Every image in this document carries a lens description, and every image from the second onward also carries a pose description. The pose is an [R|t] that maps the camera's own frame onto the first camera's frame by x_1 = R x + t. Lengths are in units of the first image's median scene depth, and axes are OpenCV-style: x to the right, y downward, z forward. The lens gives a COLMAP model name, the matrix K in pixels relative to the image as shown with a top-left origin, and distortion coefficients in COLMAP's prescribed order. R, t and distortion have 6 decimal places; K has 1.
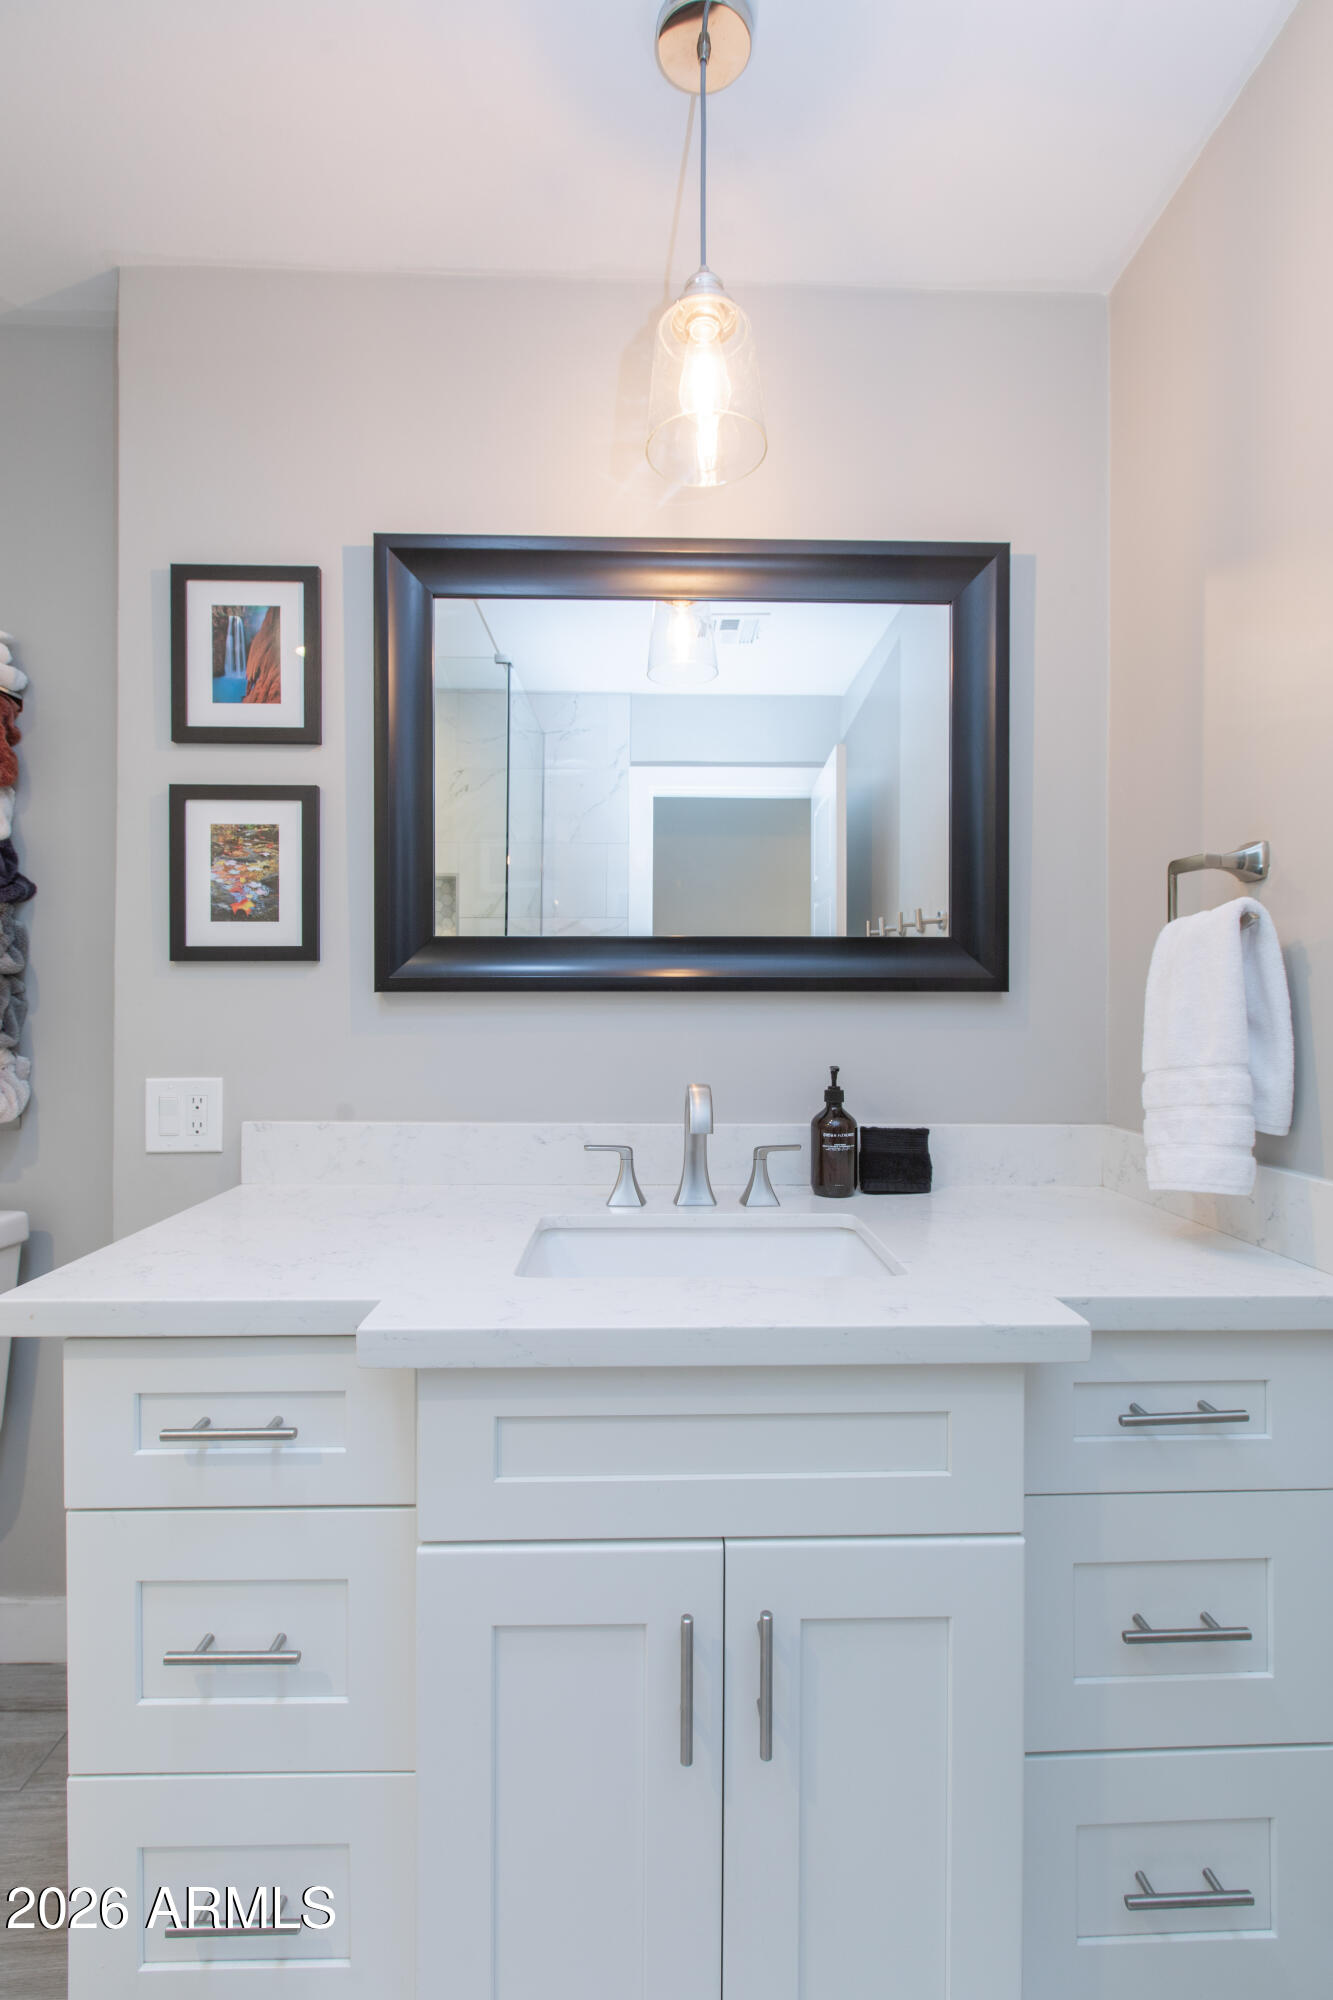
lens RADIAL K [[876.2, 0, 673.3], [0, 876.2, 1005.9], [0, 0, 1]] dist [0.009541, -0.007040]
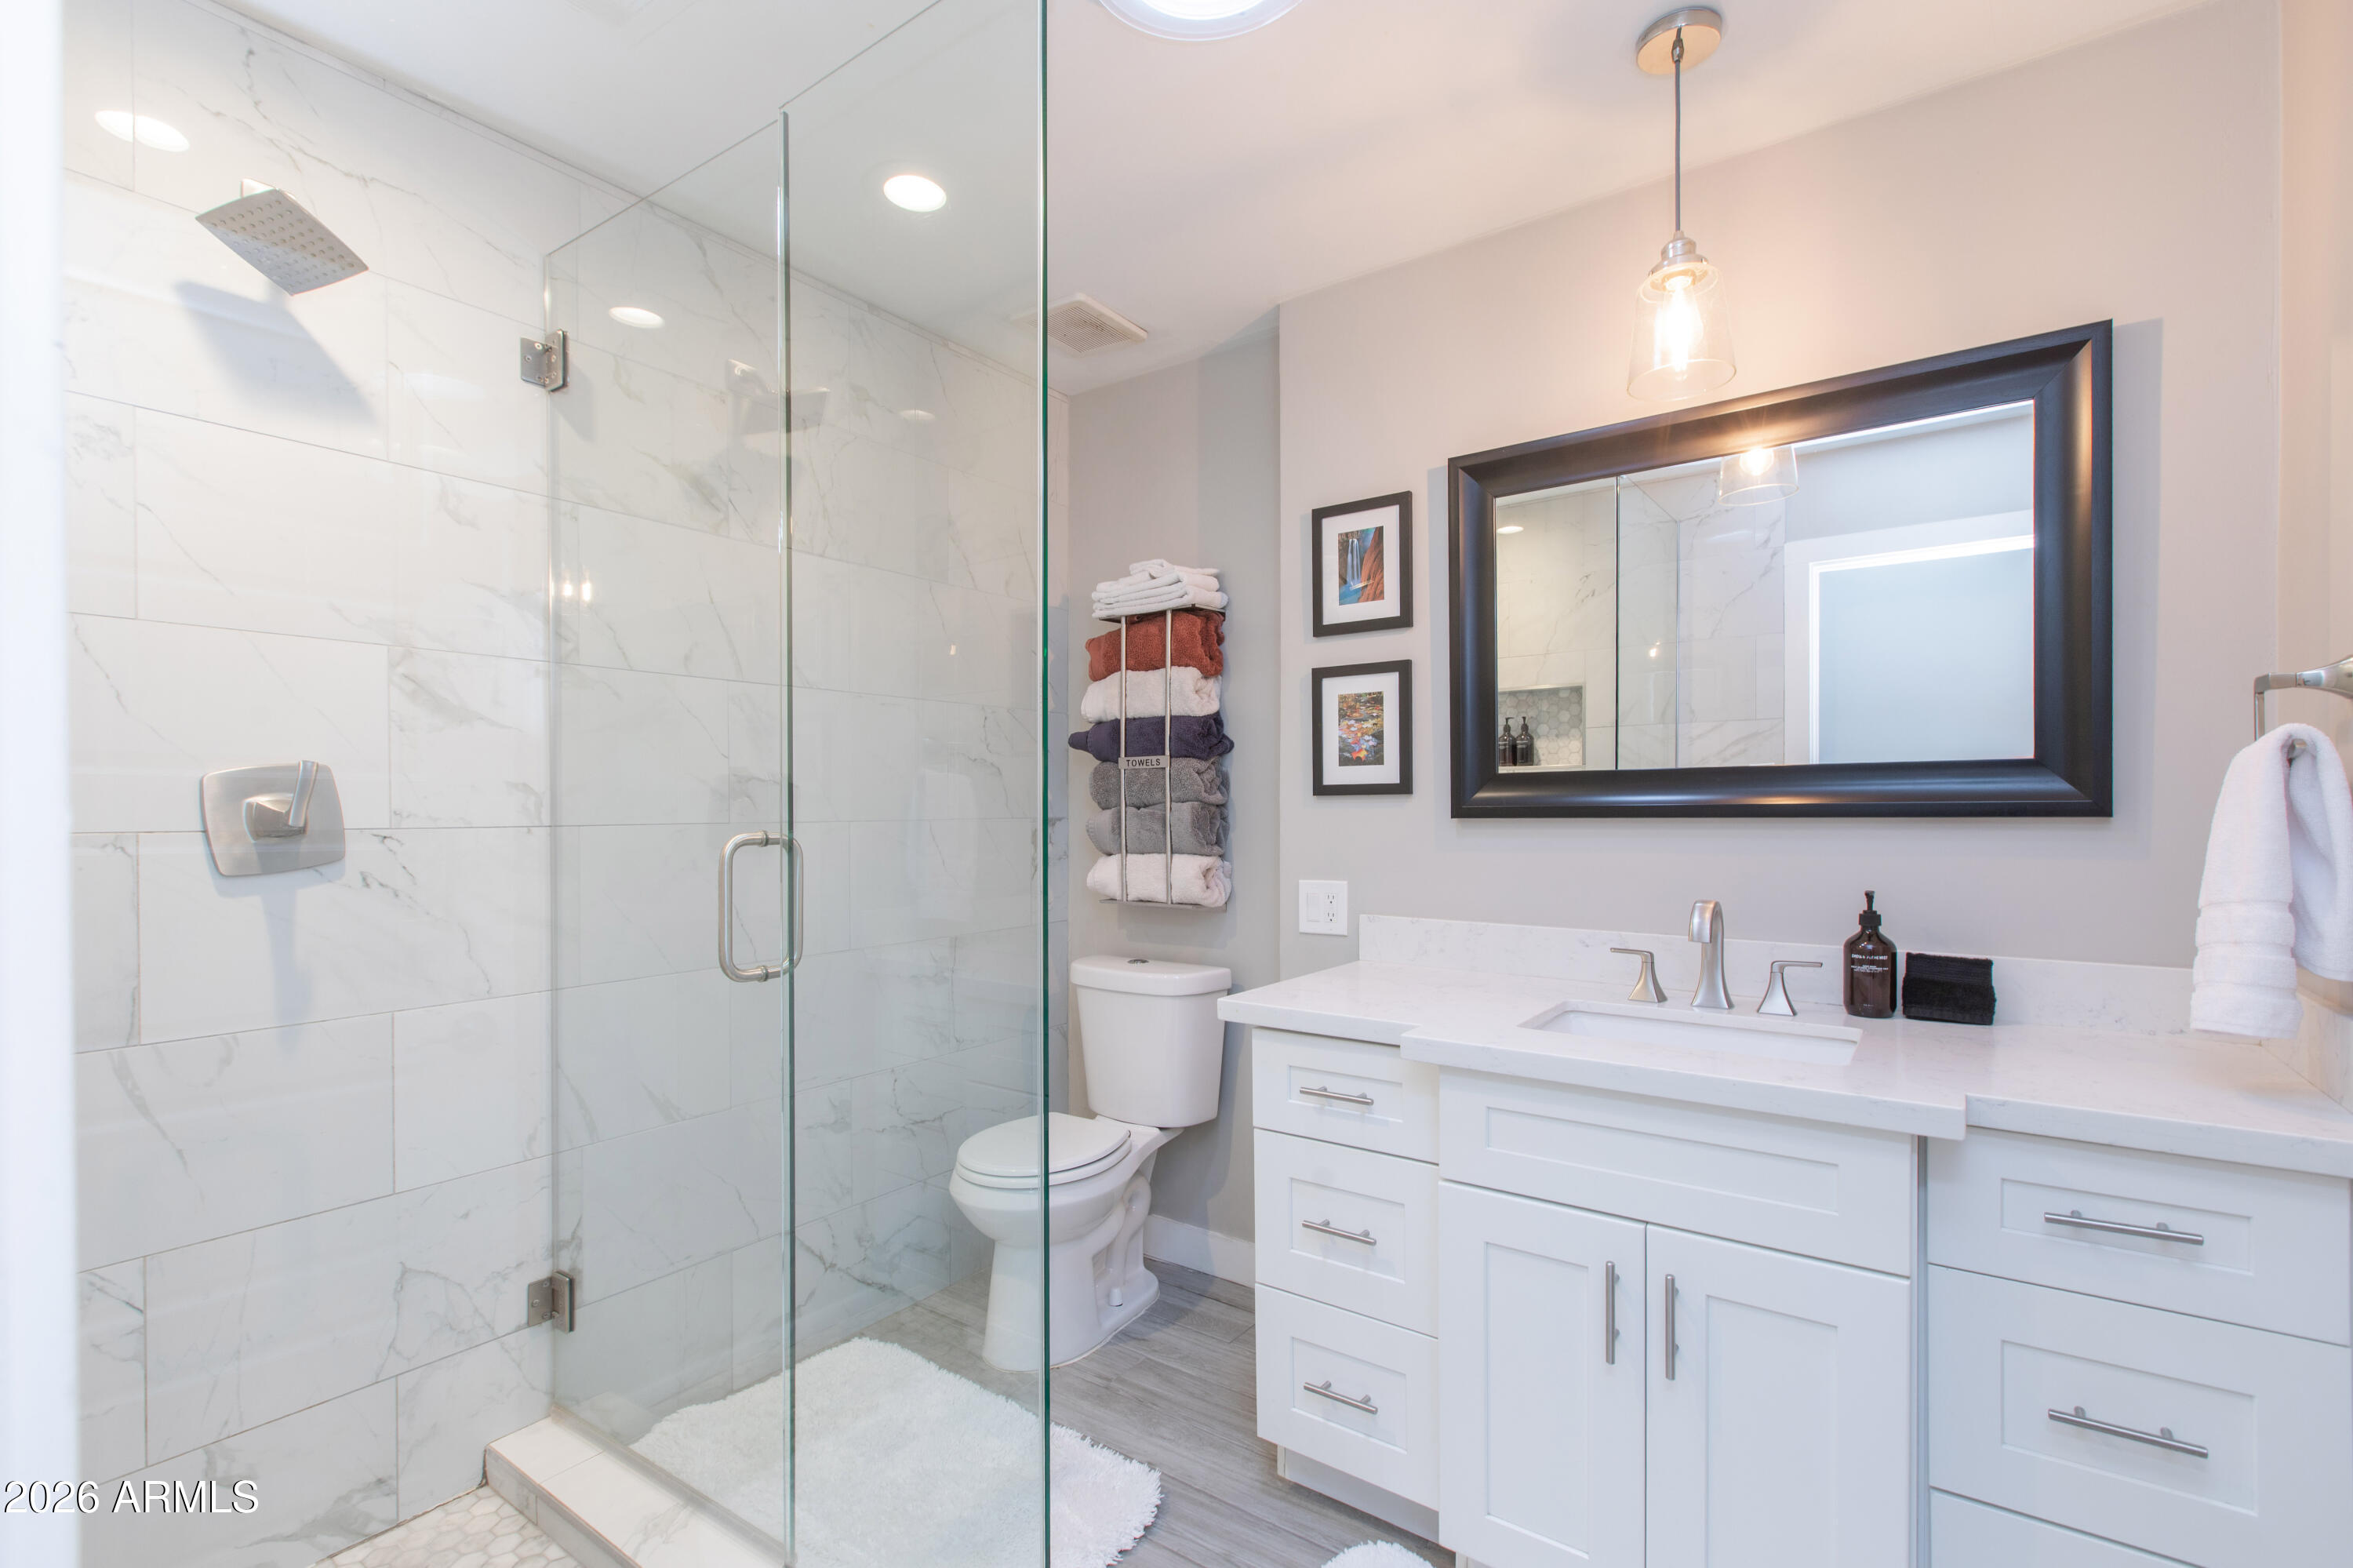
lens RADIAL K [[1055.5, 0, 1184.6], [0, 1055.5, 811.2], [0, 0, 1]] dist [0.004121, -0.001241]
pose [[0.786017, -0.005808, -0.618178, 0.301156], [0.006448, 0.999978, -0.001196, -0.026316], [0.618172, -0.003046, 0.786037, -0.441220]]
